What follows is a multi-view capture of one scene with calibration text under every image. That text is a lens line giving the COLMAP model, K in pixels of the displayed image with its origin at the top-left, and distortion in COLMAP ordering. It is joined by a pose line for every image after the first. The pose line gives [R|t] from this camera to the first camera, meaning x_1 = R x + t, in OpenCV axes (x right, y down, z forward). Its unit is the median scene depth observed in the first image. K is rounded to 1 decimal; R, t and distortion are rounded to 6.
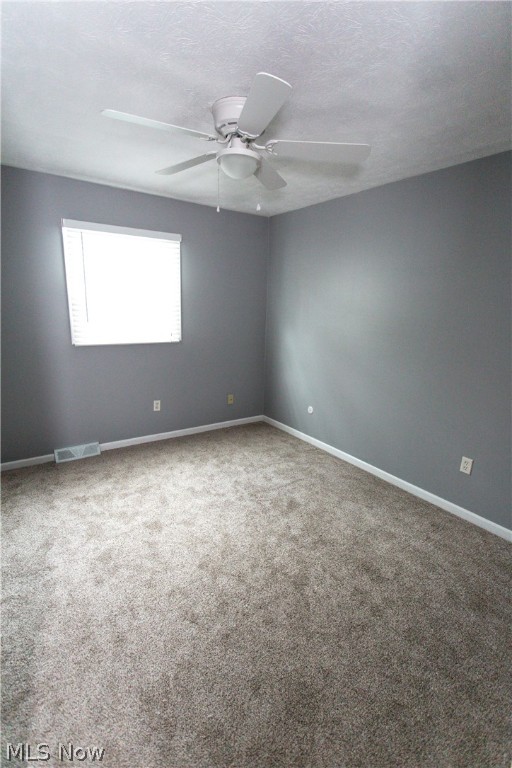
lens RADIAL K [[360.4, 0, 258.2], [0, 360.4, 380.0], [0, 0, 1]] dist [-0.000314, -0.000022]
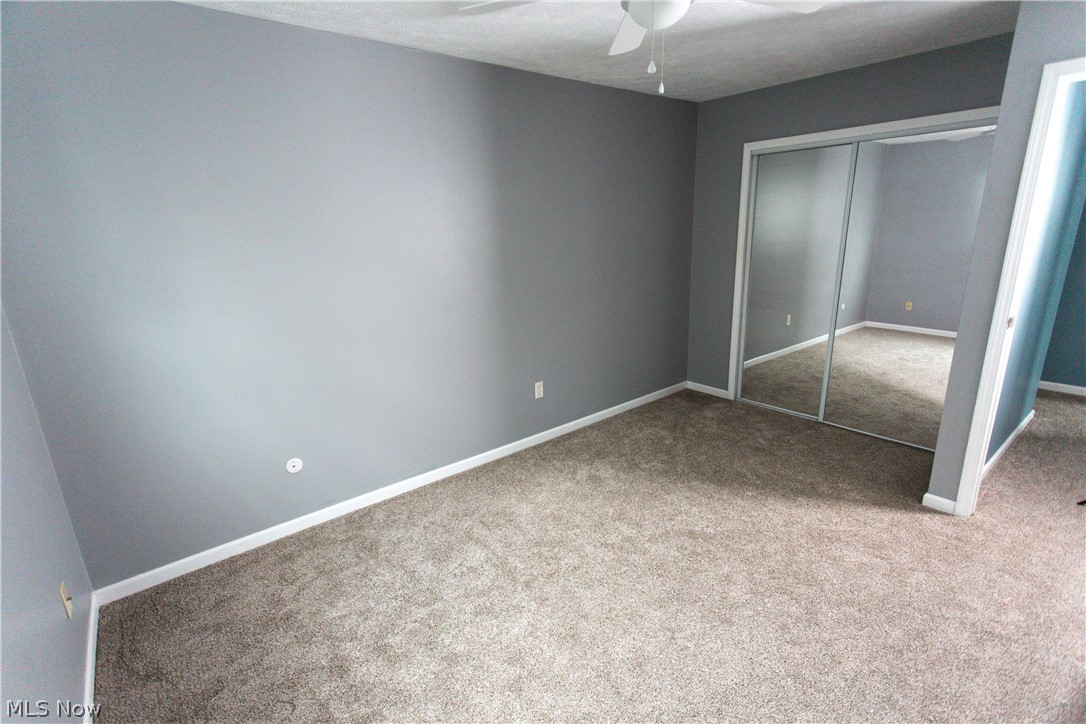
lens RADIAL K [[509.6, 0, 542.7], [0, 509.6, 366.8], [0, 0, 1]] dist [-0.000314, -0.000022]
pose [[-0.103790, -0.272193, 0.956629, -0.734262], [0.241690, 0.926091, 0.289726, -0.221482], [-0.964787, 0.261278, -0.030333, 1.015556]]
